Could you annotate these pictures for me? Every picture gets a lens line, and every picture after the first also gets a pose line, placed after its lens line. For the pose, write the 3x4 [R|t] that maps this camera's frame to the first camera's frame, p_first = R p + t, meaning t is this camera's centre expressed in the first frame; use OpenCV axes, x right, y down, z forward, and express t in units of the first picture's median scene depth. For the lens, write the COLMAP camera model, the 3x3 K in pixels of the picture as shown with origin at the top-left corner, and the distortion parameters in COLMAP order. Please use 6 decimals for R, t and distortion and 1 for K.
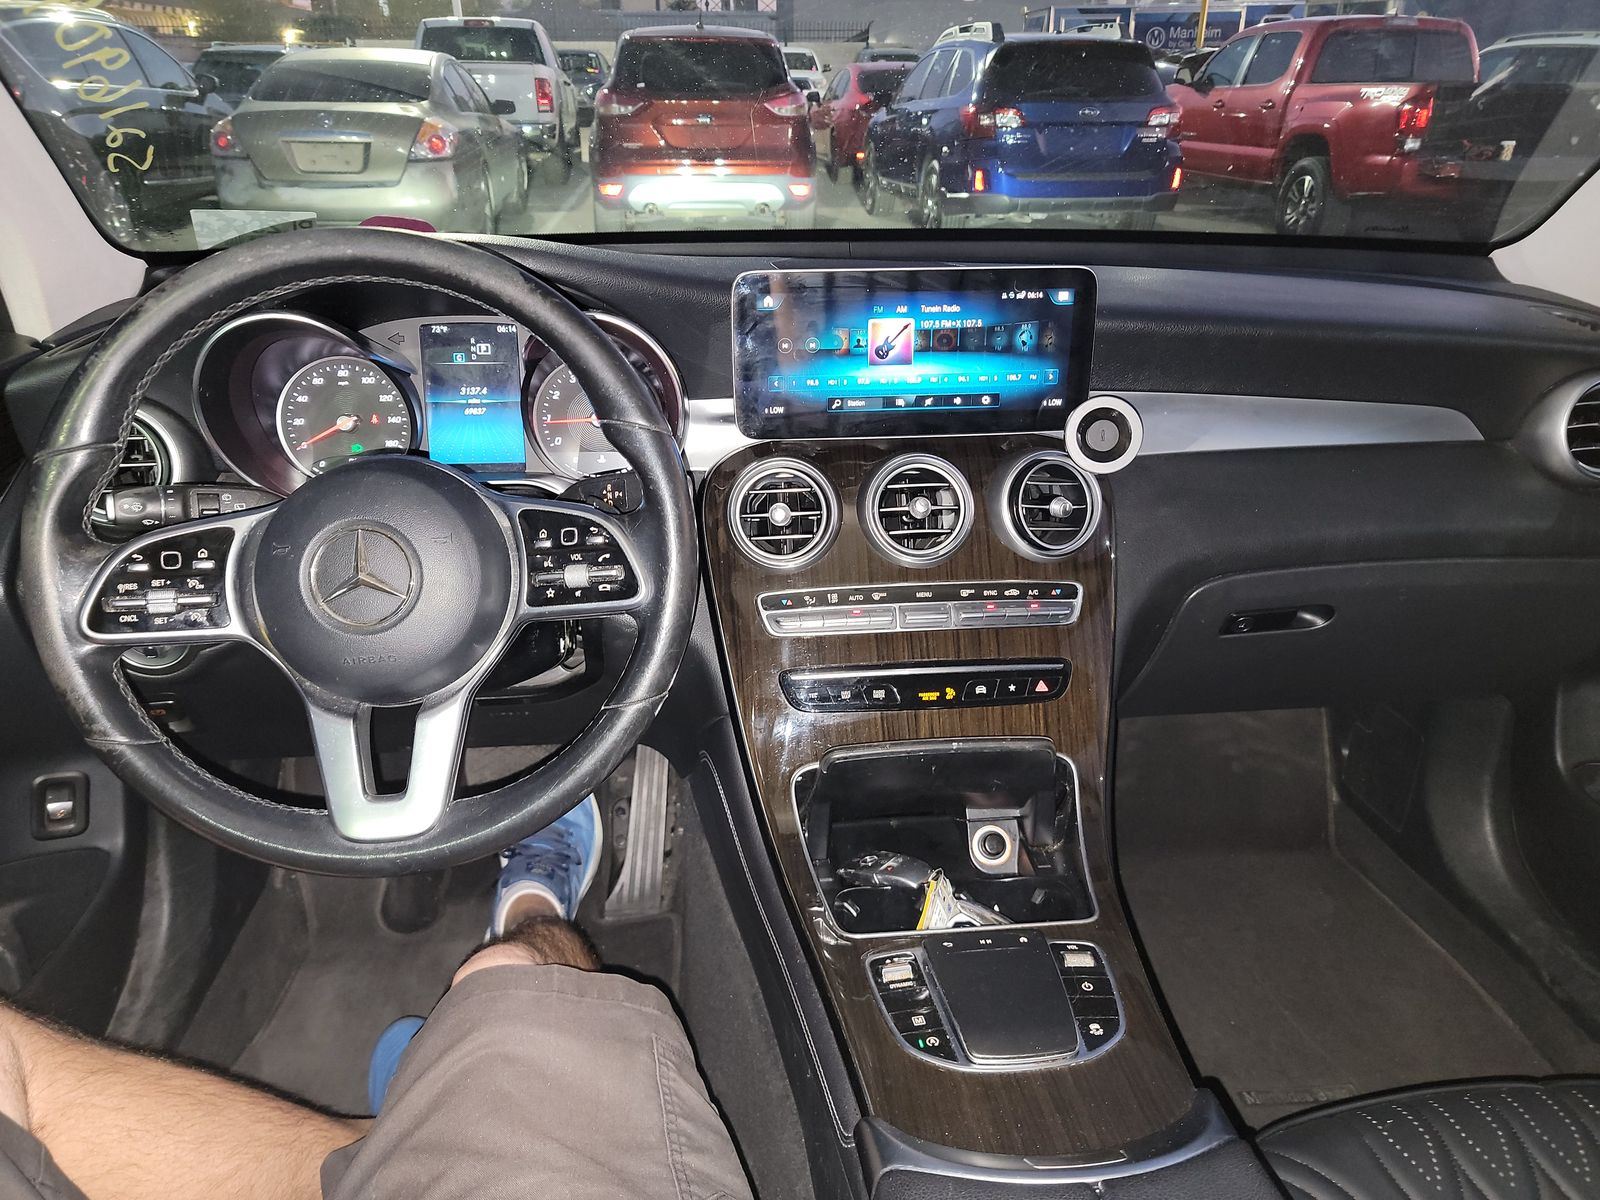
lens RADIAL K [[1114.7, 0, 800.0], [0, 1114.7, 600.0], [0, 0, 1]] dist [0.067488, -0.059843]
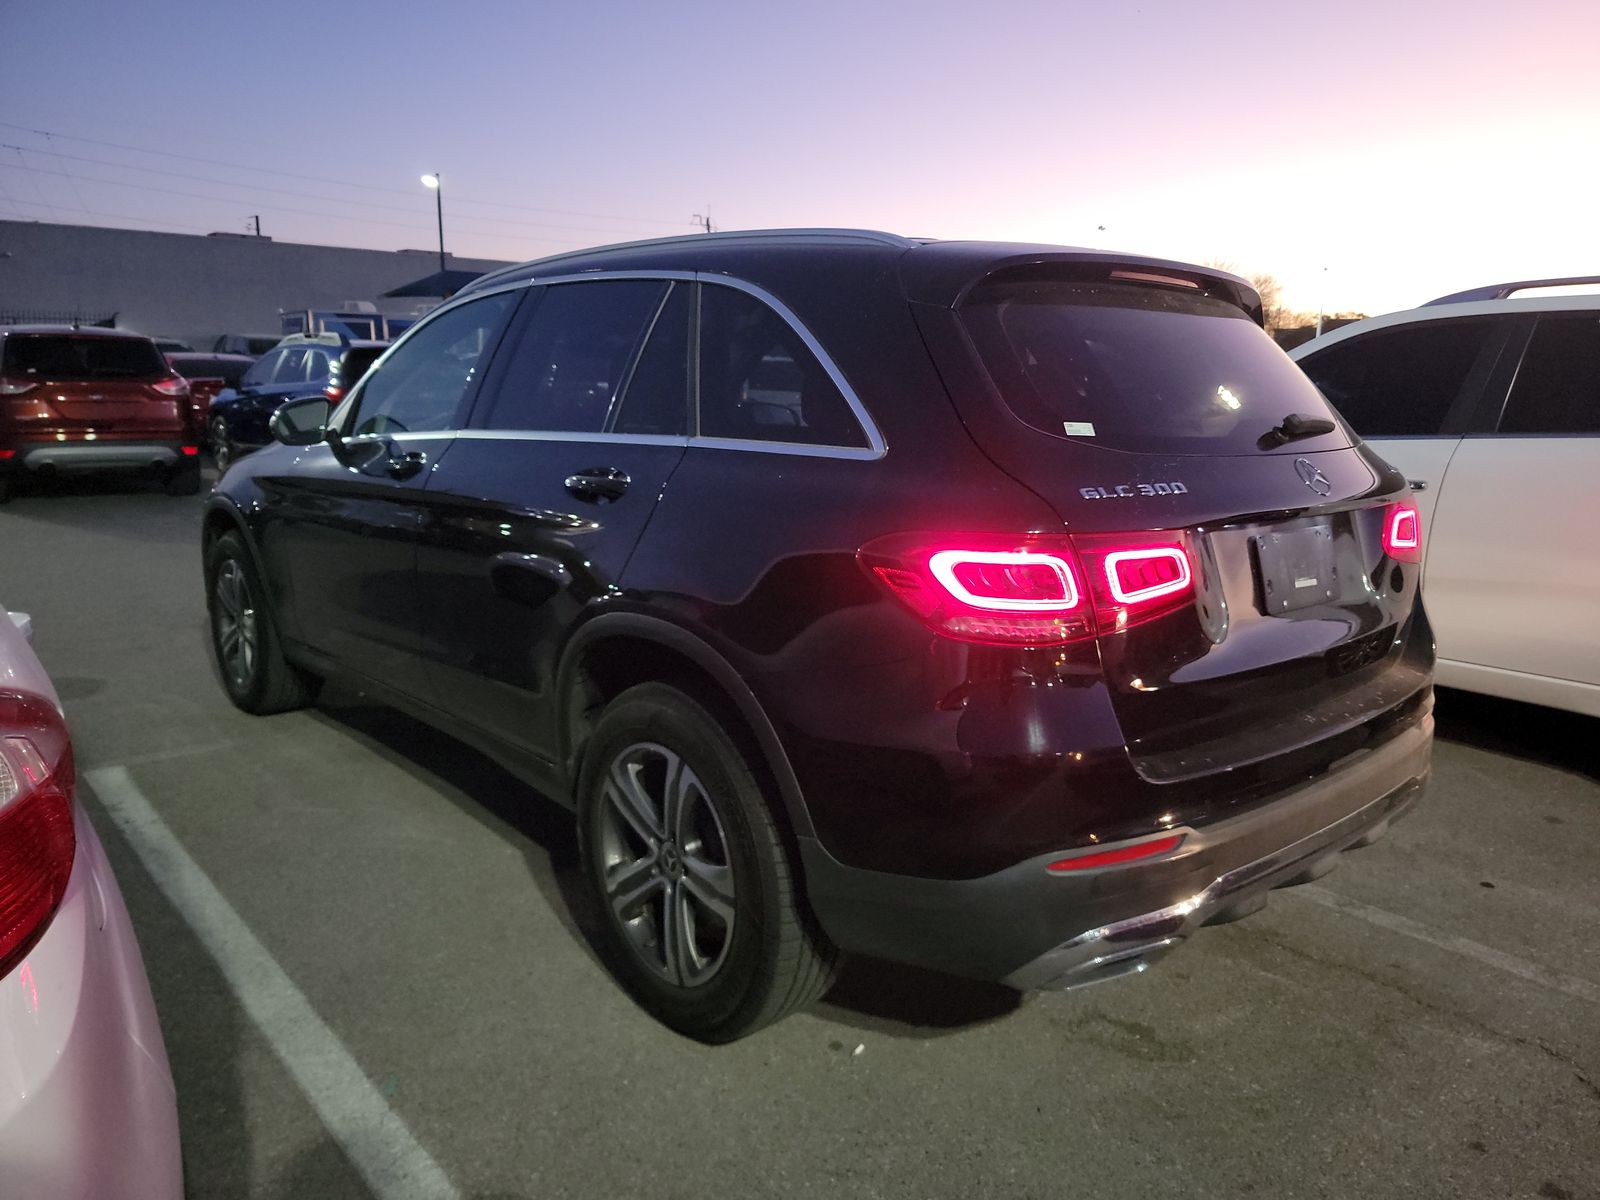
lens RADIAL K [[1128.1, 0, 804.1], [0, 1128.1, 589.7], [0, 0, 1]] dist [0.042119, -0.040282]
pose [[0.809146, -0.096762, 0.579585, -0.231243], [0.232140, 0.958754, -0.164021, 0.171225], [-0.539809, 0.267262, 0.798234, -0.380391]]
